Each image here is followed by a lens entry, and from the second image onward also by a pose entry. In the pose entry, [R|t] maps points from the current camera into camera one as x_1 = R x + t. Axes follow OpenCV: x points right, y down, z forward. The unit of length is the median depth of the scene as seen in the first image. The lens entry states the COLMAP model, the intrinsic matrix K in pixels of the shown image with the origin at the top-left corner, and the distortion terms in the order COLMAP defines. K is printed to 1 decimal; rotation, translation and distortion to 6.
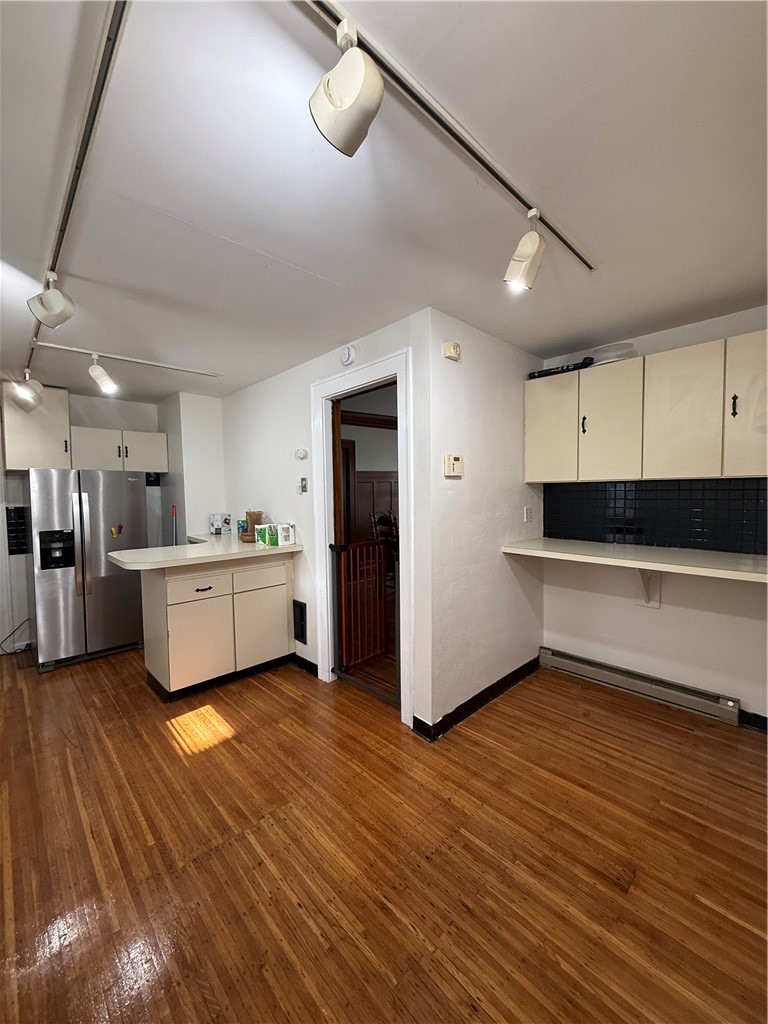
lens RADIAL K [[408.1, 0, 384.1], [0, 408.1, 510.5], [0, 0, 1]] dist [-0.001569, 0.000271]
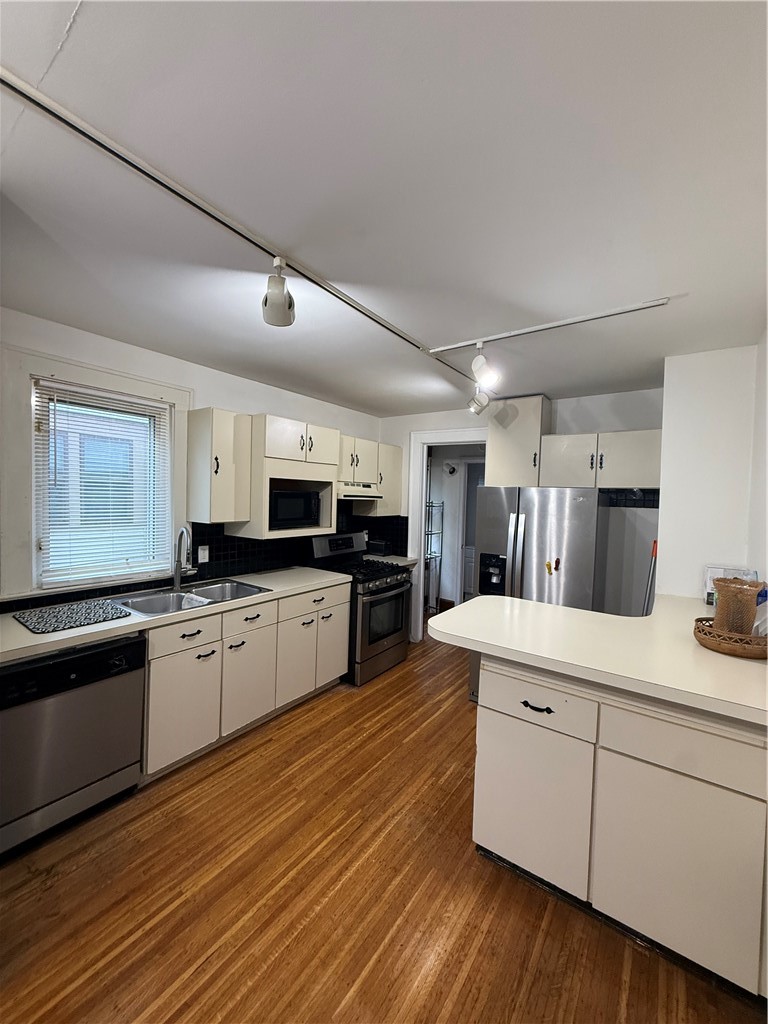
lens RADIAL K [[408.1, 0, 384.0], [0, 408.1, 511.7], [0, 0, 1]] dist [-0.001569, 0.000271]
pose [[0.189020, 0.054525, -0.980458, 0.040239], [-0.076486, 0.996241, 0.040658, -0.074065], [0.978990, 0.067306, 0.192480, 0.669426]]
